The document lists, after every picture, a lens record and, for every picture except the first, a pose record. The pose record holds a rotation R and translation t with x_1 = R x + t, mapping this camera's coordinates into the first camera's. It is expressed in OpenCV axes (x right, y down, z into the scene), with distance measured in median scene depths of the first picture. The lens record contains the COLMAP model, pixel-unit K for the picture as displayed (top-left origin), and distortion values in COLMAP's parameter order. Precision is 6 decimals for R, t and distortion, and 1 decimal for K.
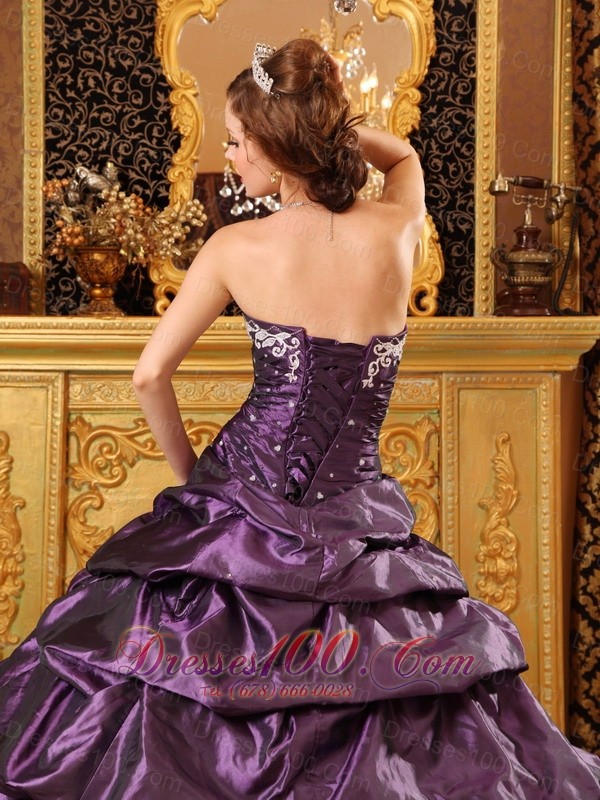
lens RADIAL K [[1494.2, 0, 300.9], [0, 1494.2, 370.0], [0, 0, 1]] dist [0.073925, 0.232971]
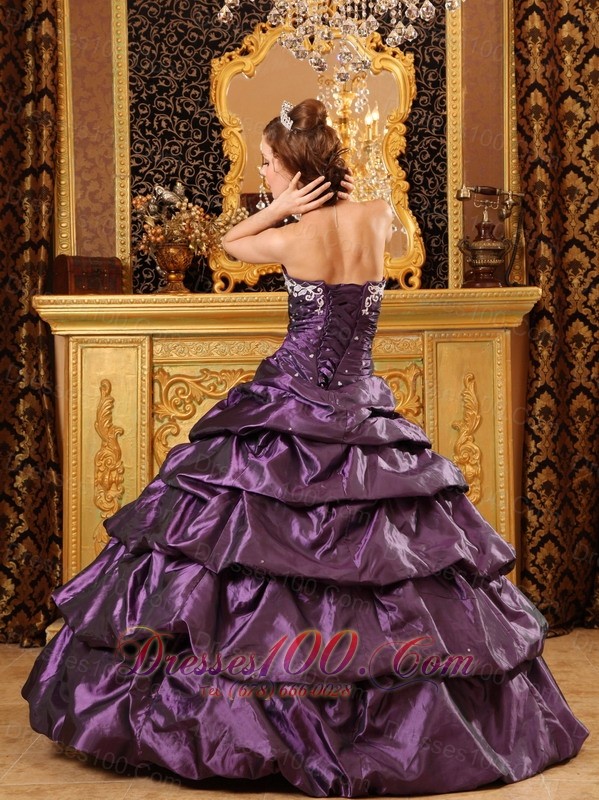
lens RADIAL K [[1418.4, 0, 300.0], [0, 1418.4, 411.9], [0, 0, 1]] dist [0.020366, 0.009023]
pose [[0.999662, -0.017489, -0.019257, 0.004085], [0.017895, 0.999617, 0.021109, 0.045010], [0.018881, -0.021446, 0.999592, -0.294215]]
